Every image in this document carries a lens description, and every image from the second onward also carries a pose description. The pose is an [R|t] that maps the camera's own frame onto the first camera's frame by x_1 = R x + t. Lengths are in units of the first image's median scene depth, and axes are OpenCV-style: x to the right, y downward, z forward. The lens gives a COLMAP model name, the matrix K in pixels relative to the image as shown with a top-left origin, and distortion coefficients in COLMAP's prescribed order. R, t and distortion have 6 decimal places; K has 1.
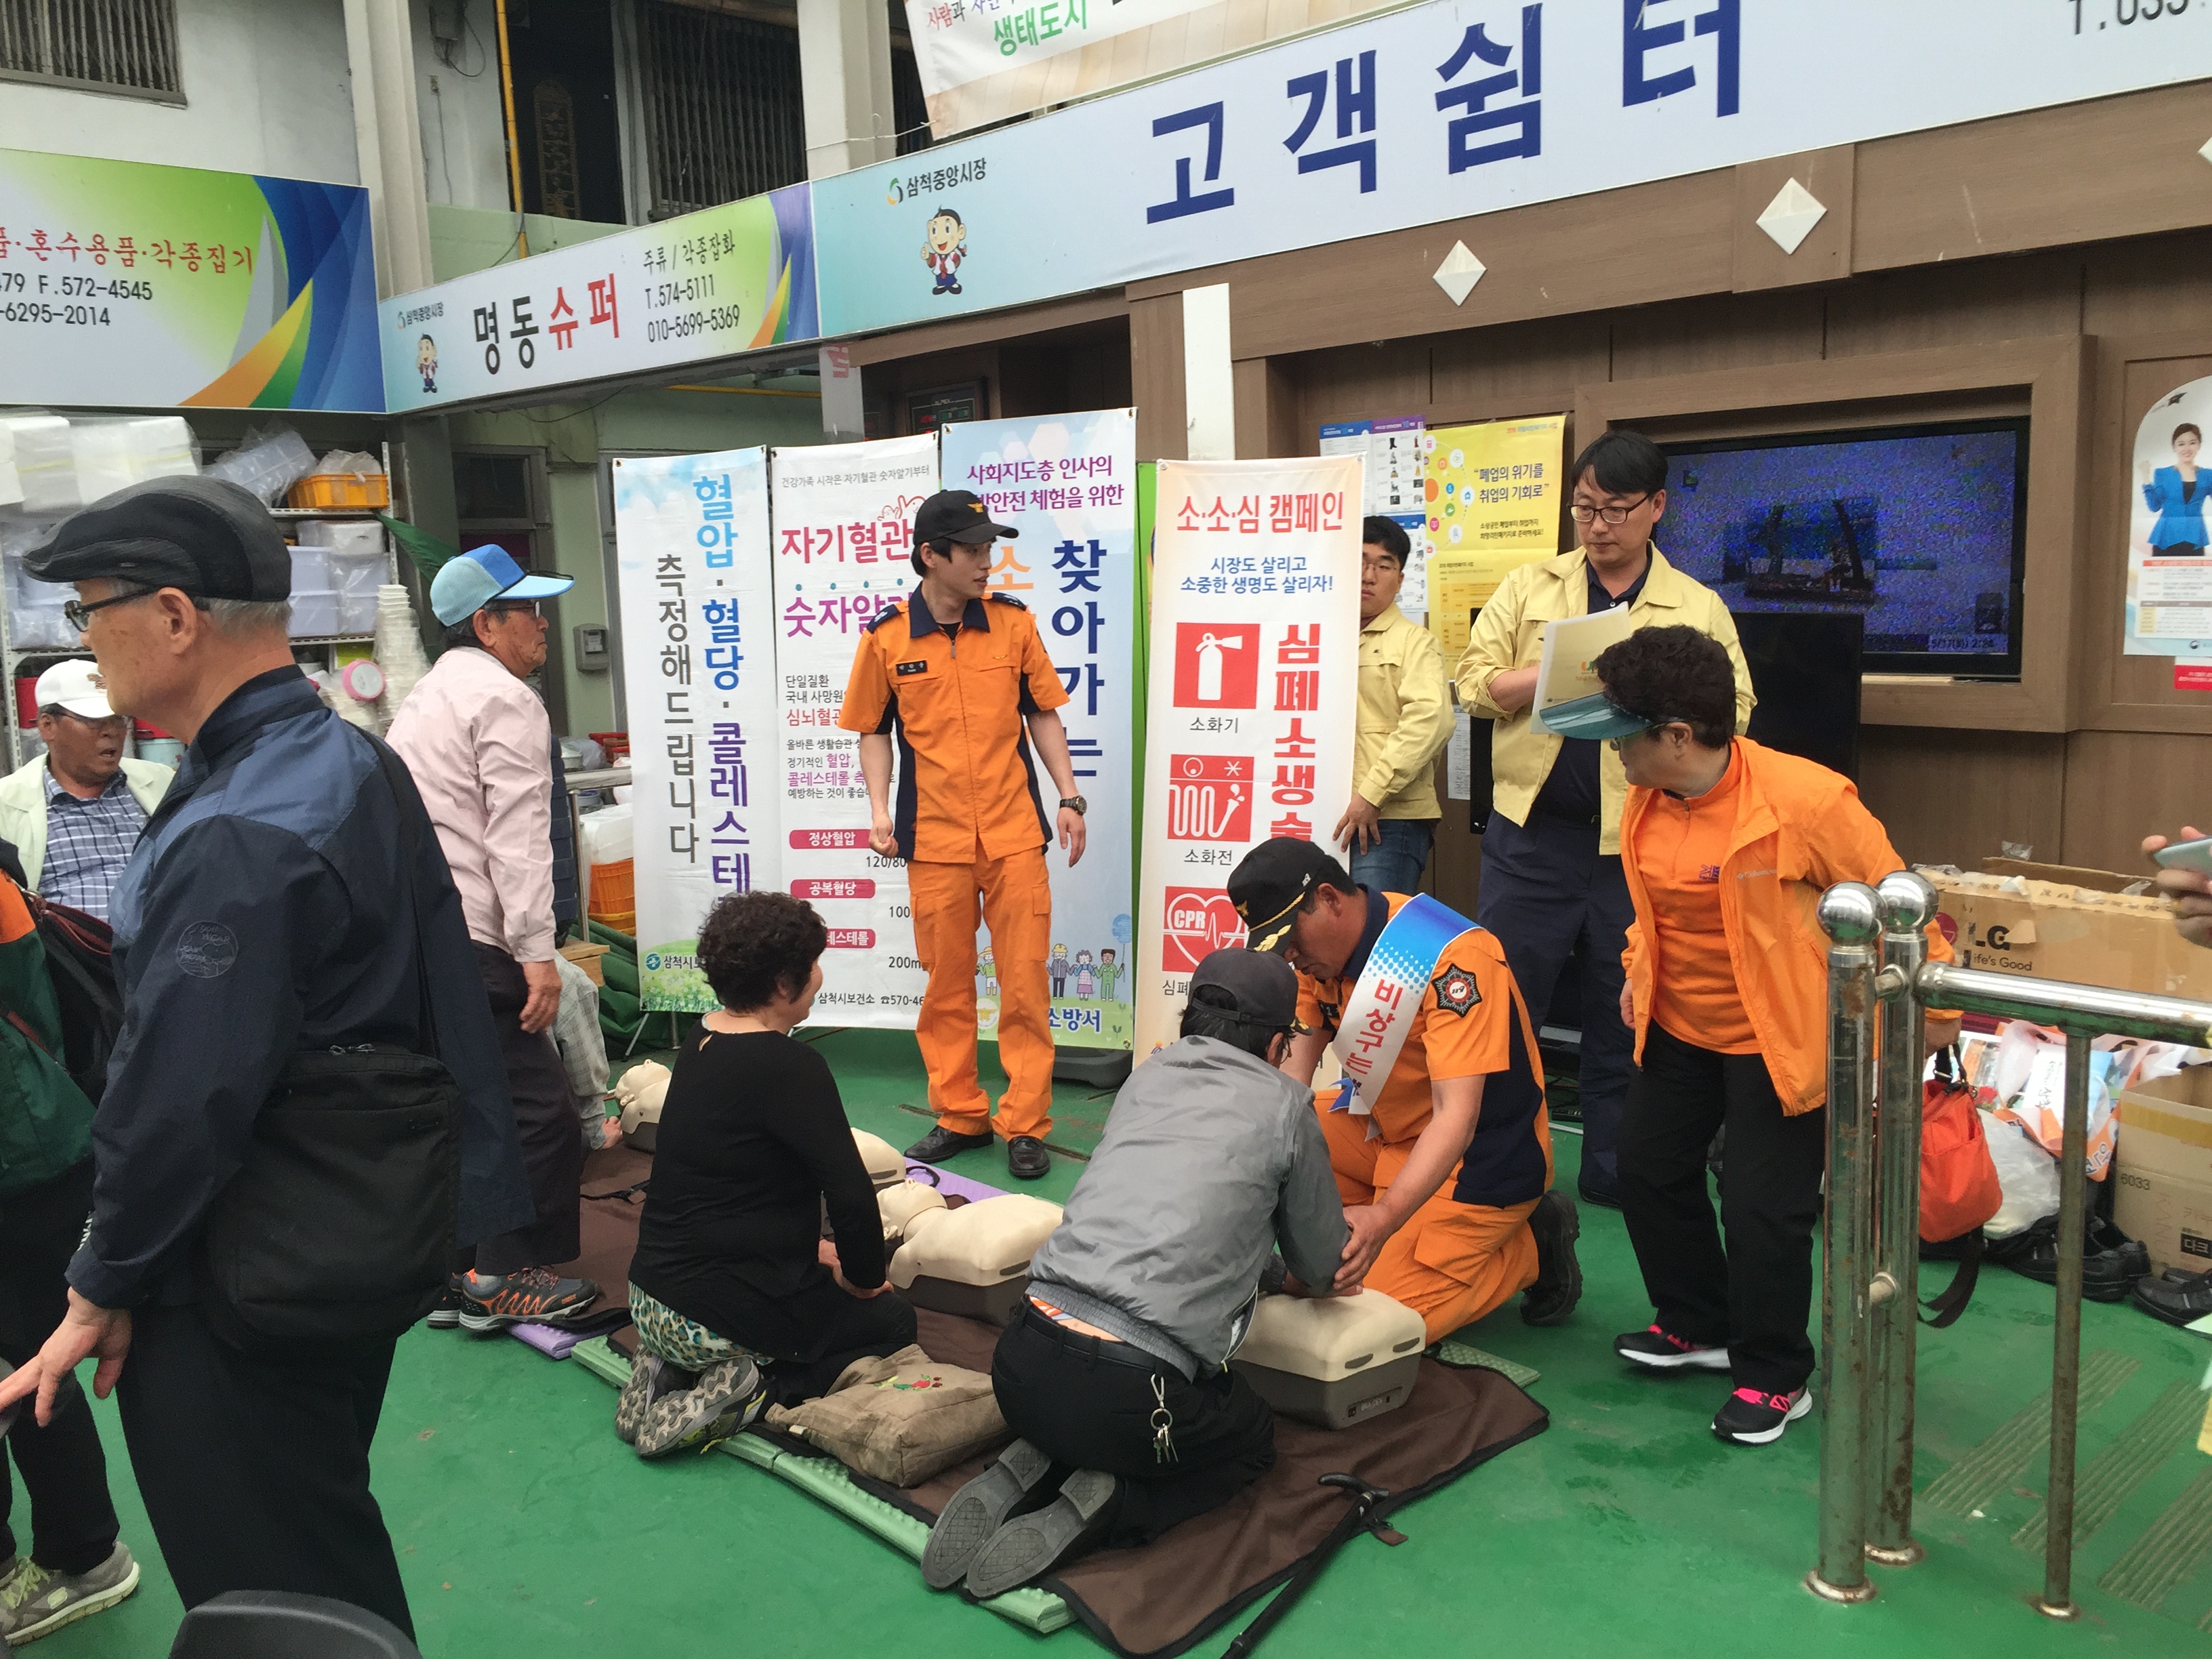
lens RADIAL K [[1900.2, 0, 1113.8], [0, 1900.2, 831.9], [0, 0, 1]] dist [0.070322, -0.084121]
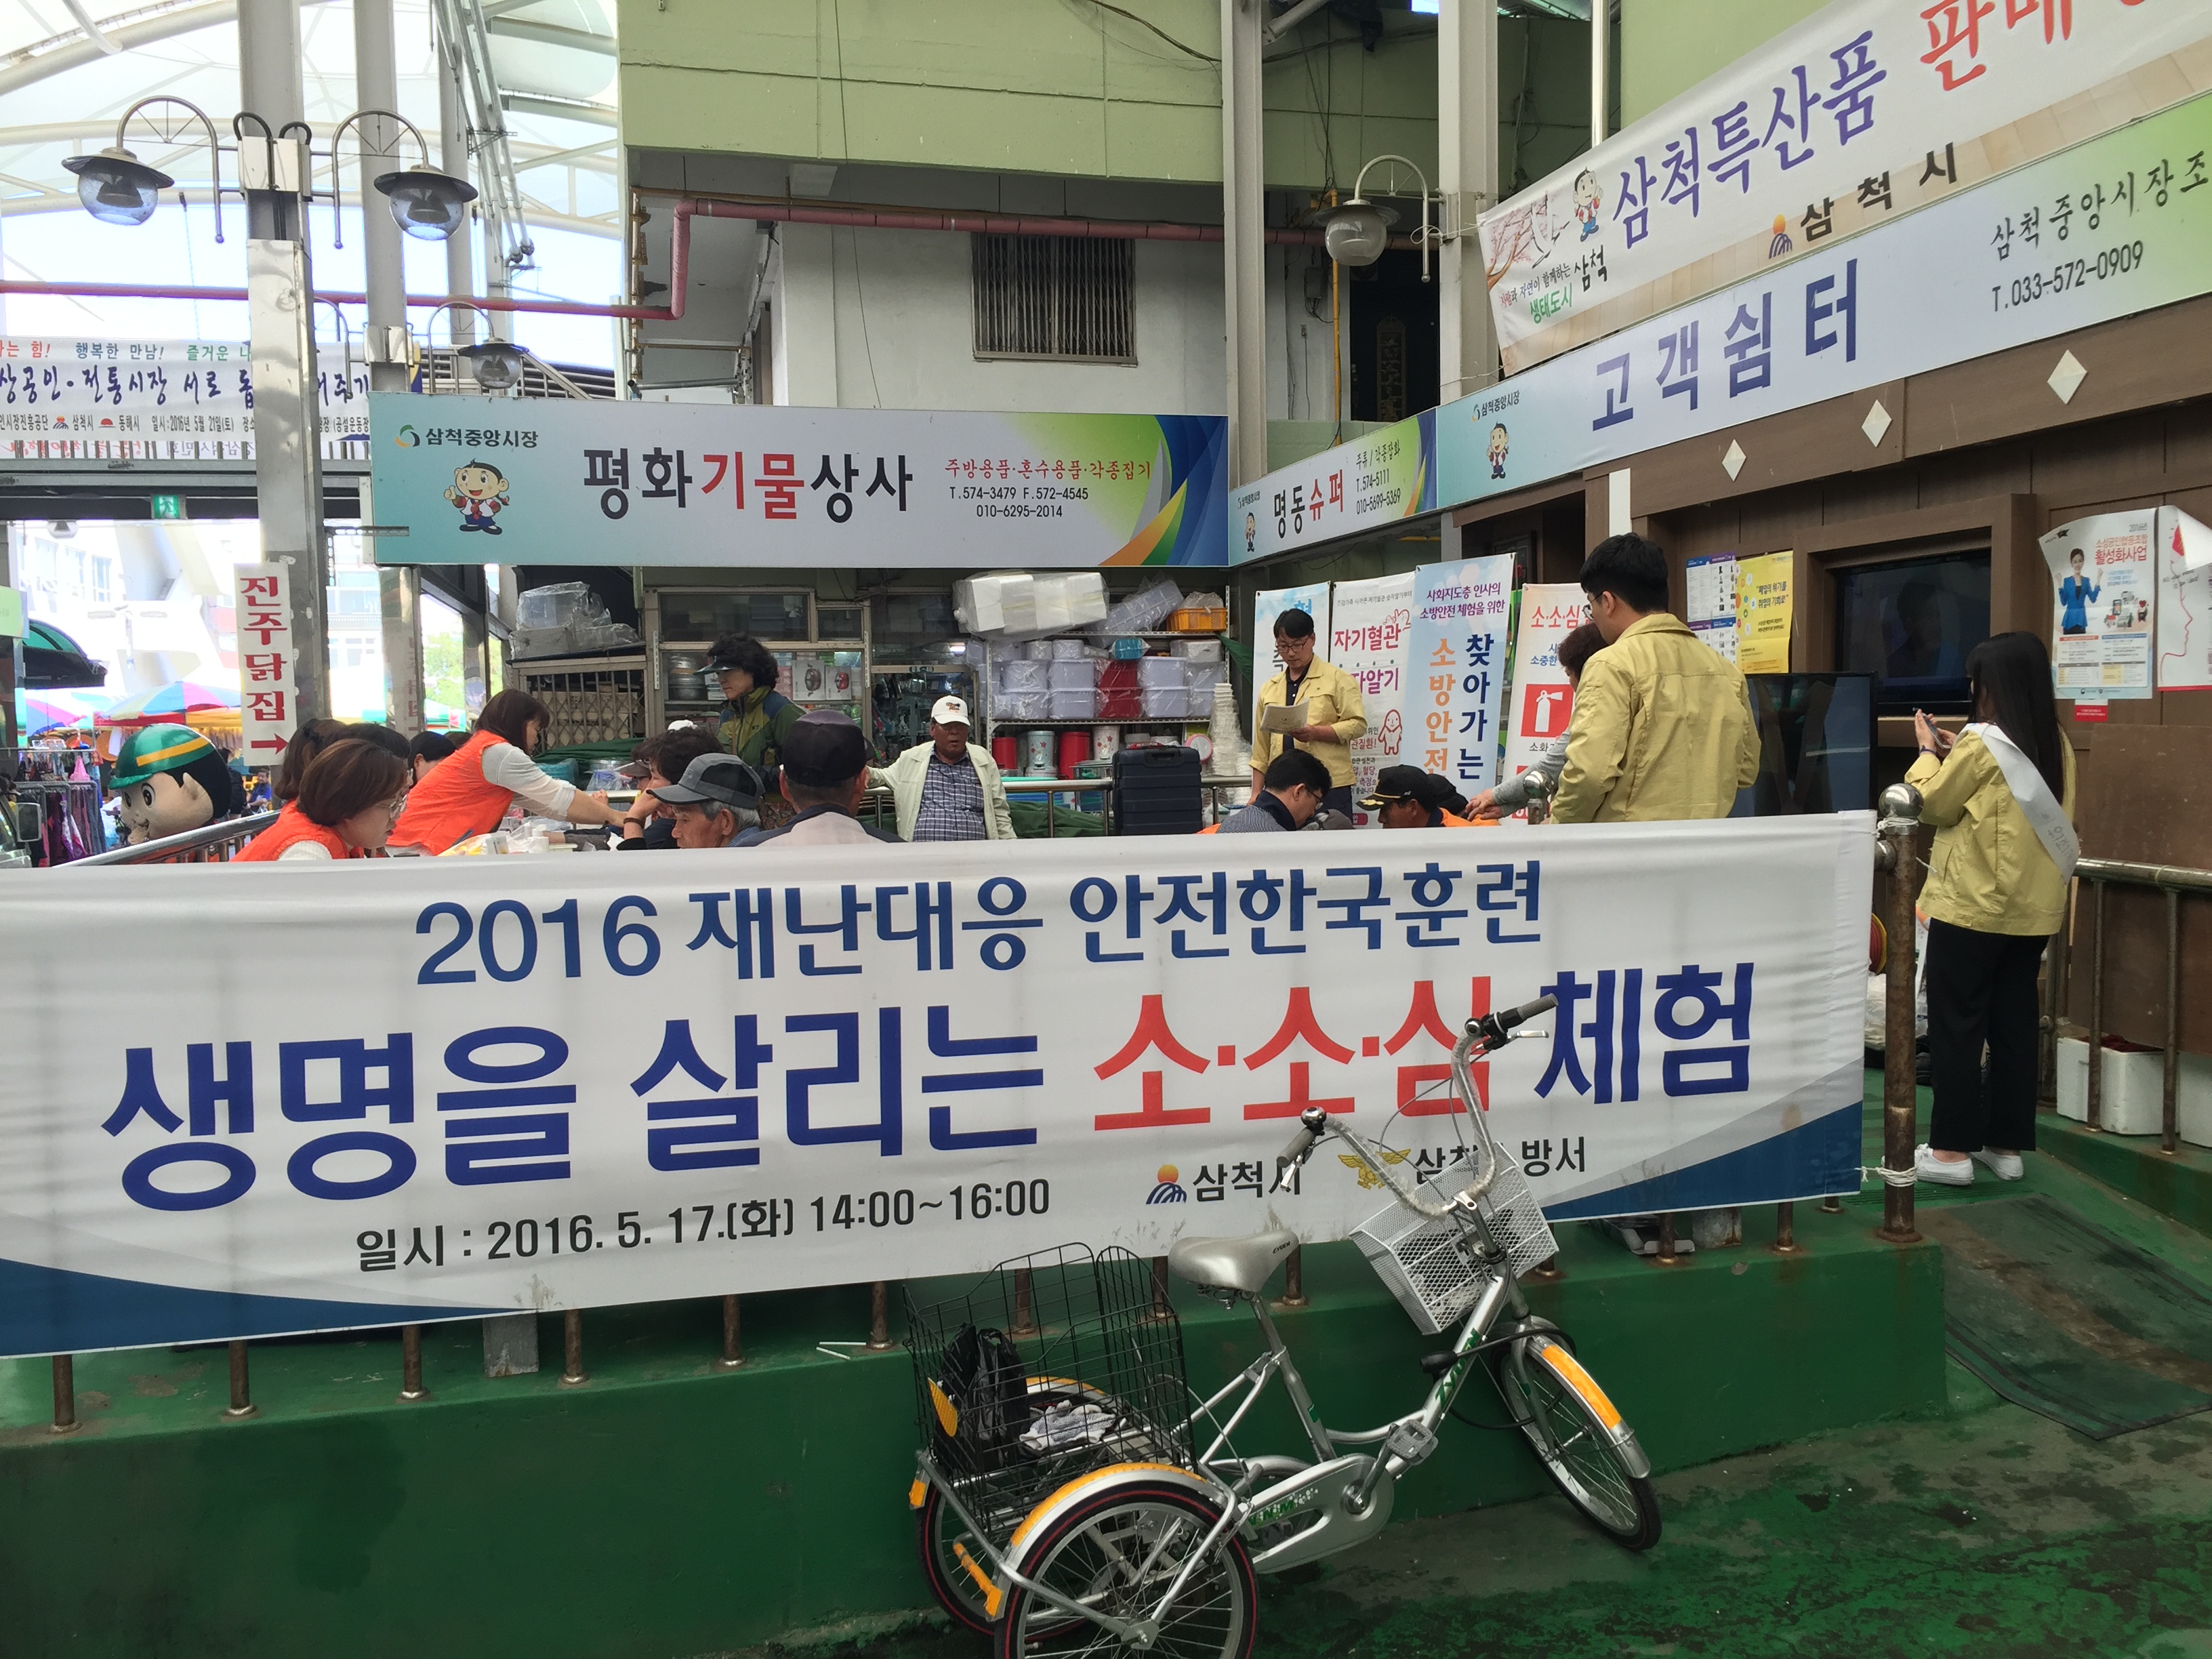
lens RADIAL K [[1900.2, 0, 1109.2], [0, 1900.2, 831.7], [0, 0, 1]] dist [0.070322, -0.084121]
pose [[0.869217, 0.045423, -0.492339, 0.462741], [-0.080206, 0.995536, -0.049756, 0.108649], [0.487881, 0.082738, 0.868980, -0.498136]]
